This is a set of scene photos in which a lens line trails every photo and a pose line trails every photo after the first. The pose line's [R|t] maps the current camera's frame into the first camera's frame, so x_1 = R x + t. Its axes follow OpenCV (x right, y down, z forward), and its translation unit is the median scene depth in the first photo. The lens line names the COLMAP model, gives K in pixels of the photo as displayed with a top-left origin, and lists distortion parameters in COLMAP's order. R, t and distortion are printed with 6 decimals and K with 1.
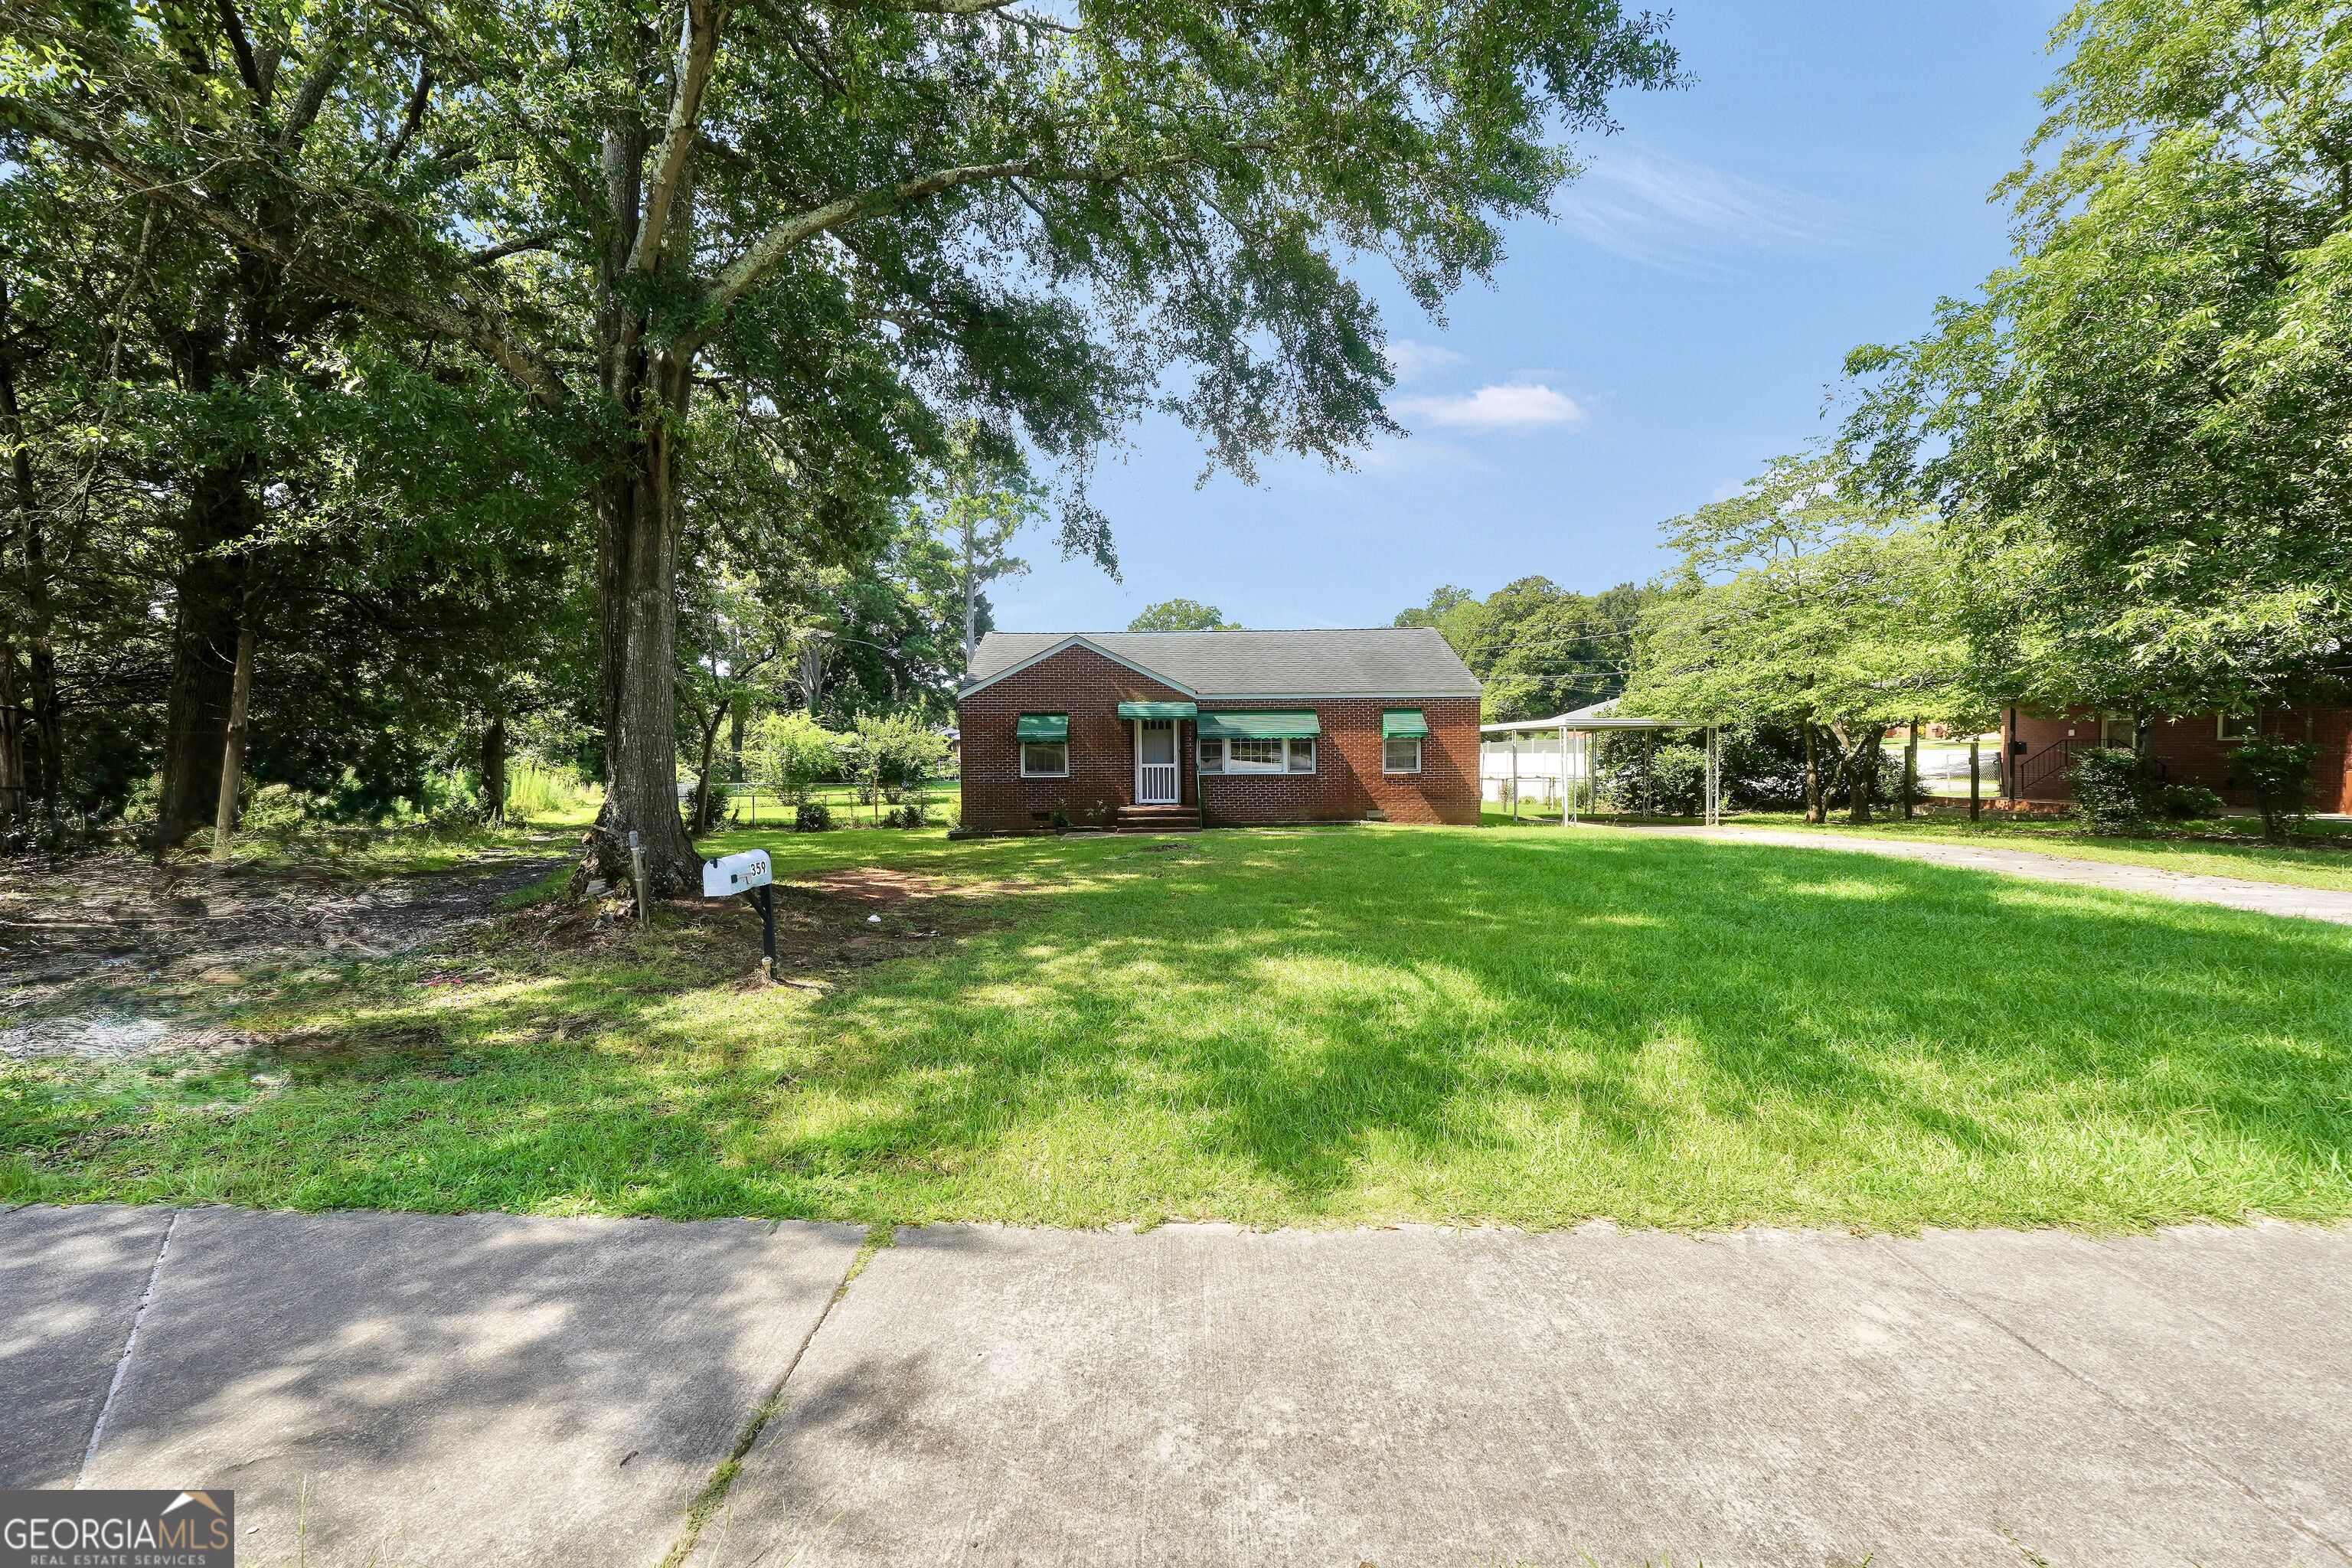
lens RADIAL K [[1024.7, 0, 1153.2], [0, 1024.7, 780.4], [0, 0, 1]] dist [-0.003376, 0.001885]
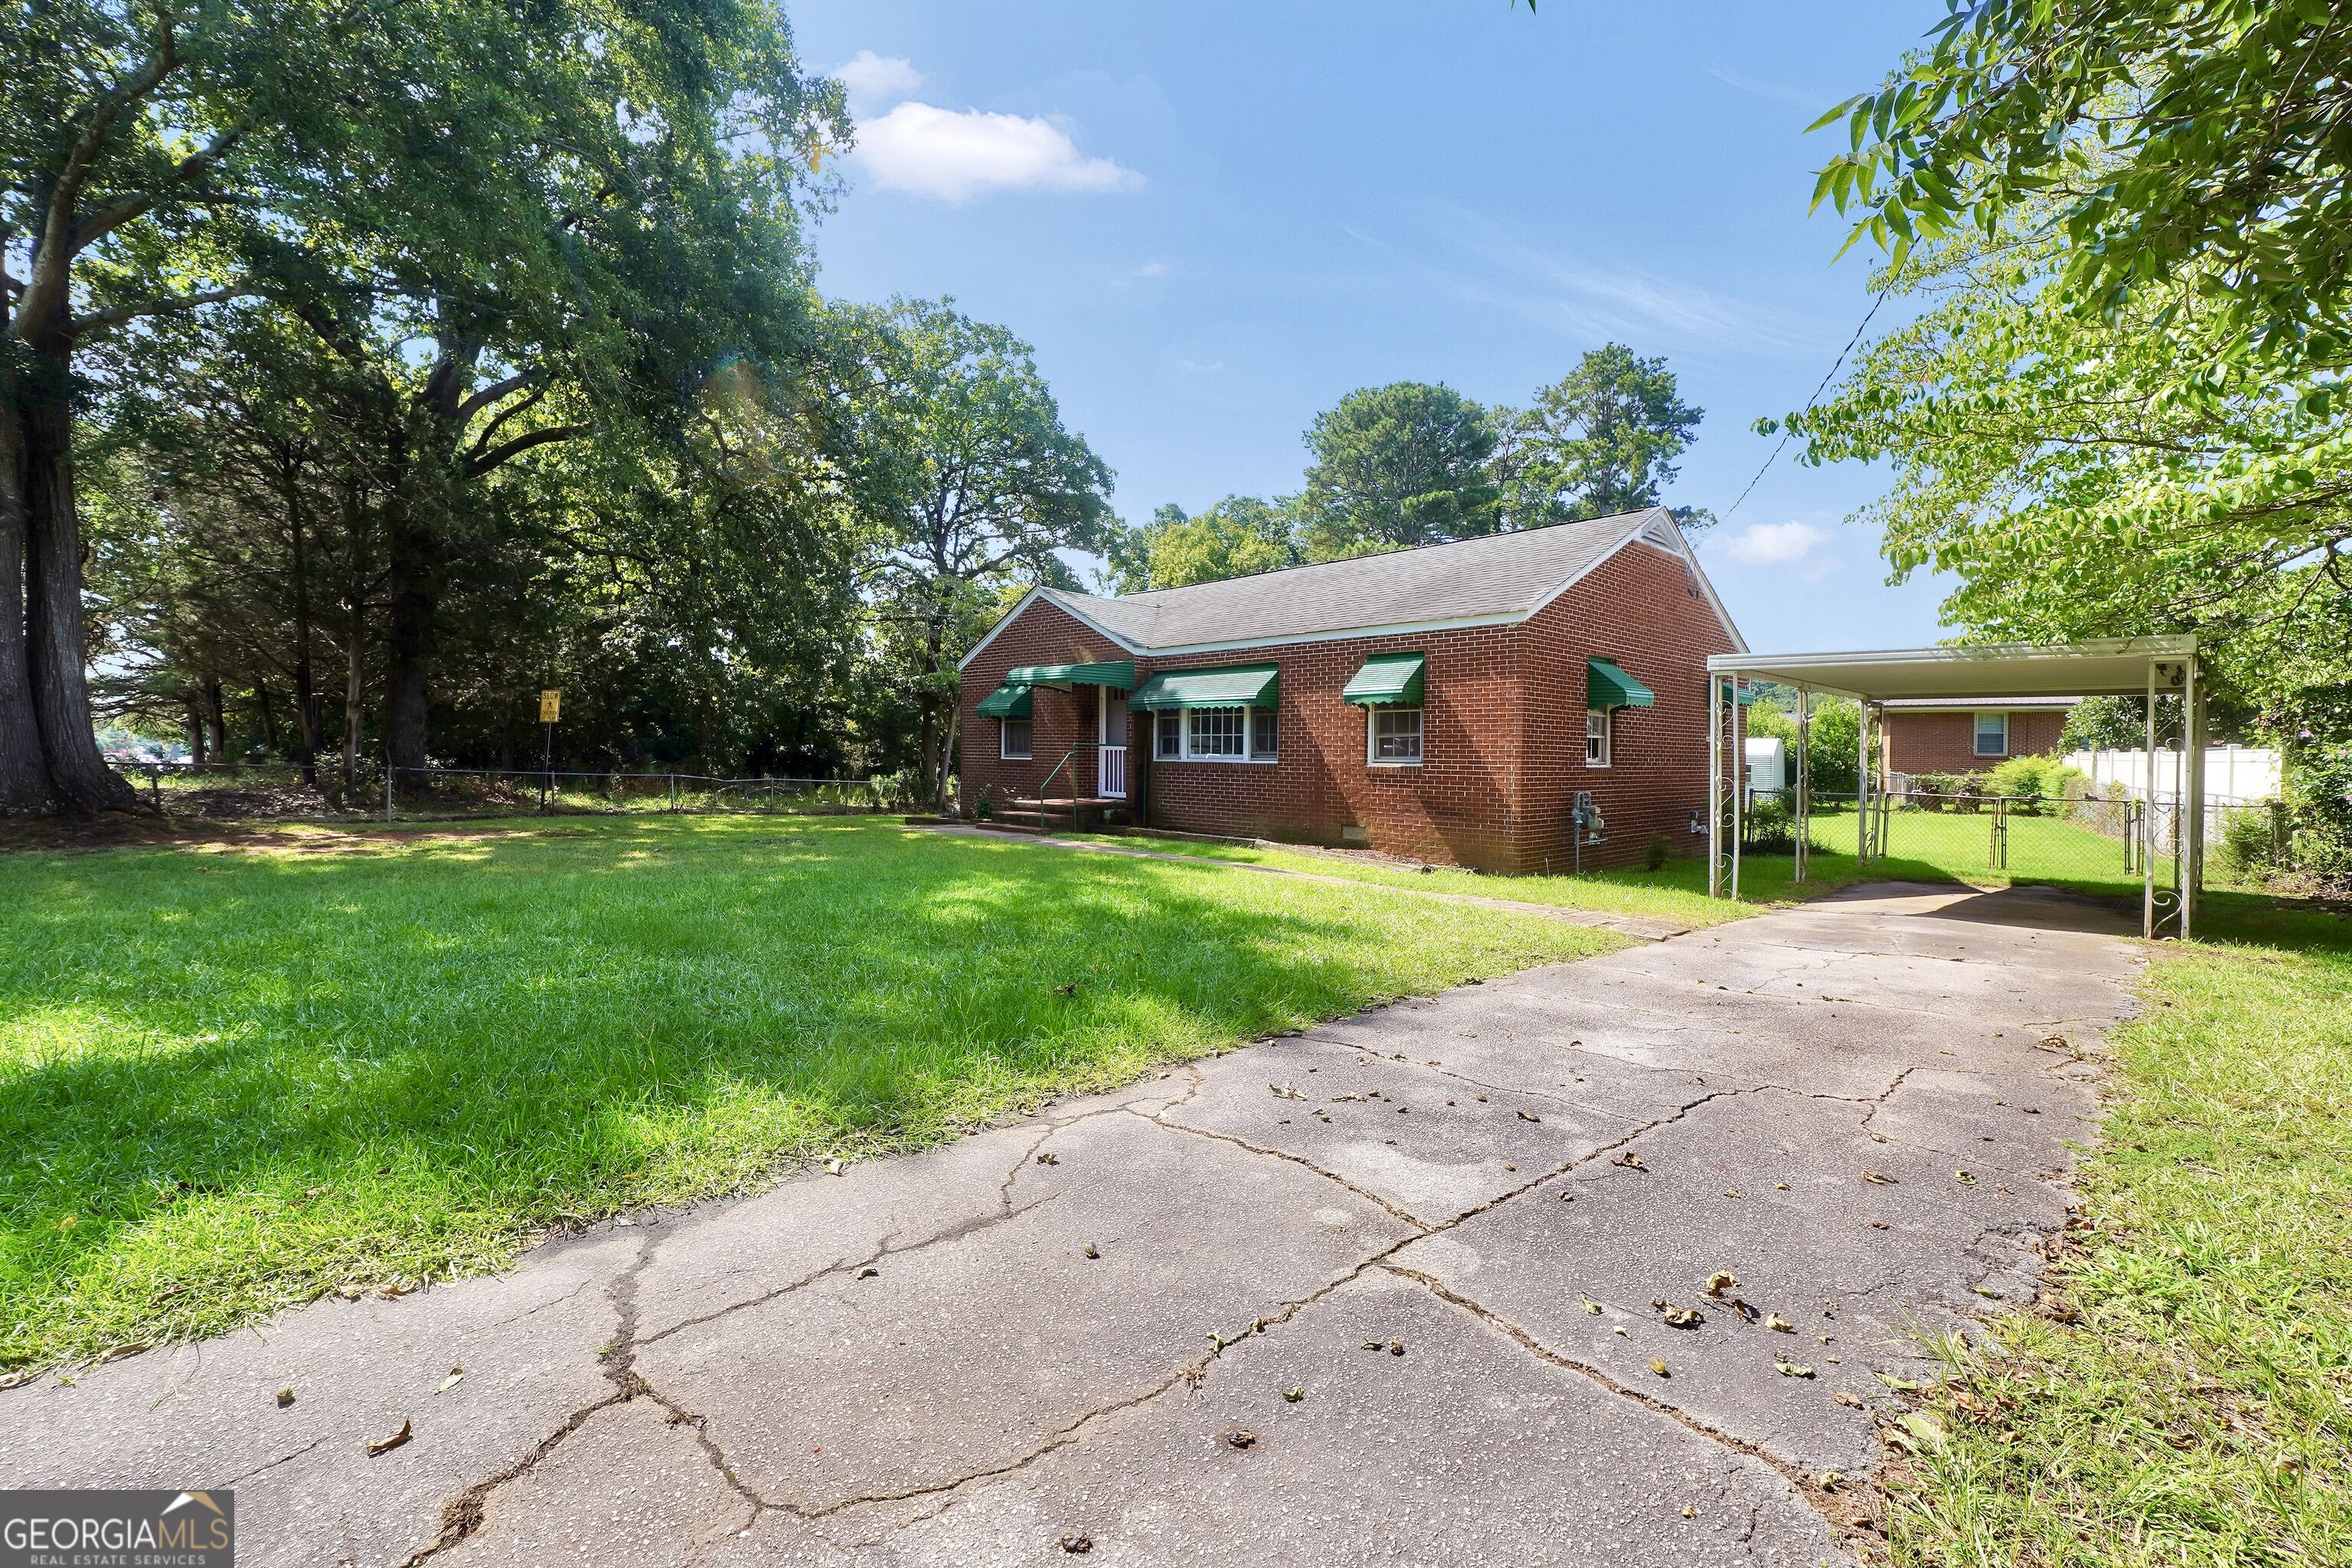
lens RADIAL K [[1024.7, 0, 1172.0], [0, 1024.7, 780.1], [0, 0, 1]] dist [-0.003376, 0.001885]
pose [[0.689541, 0.036479, -0.723328, 0.575042], [-0.036072, 0.999221, 0.016006, -0.004014], [0.723348, 0.015056, 0.690320, 0.510687]]
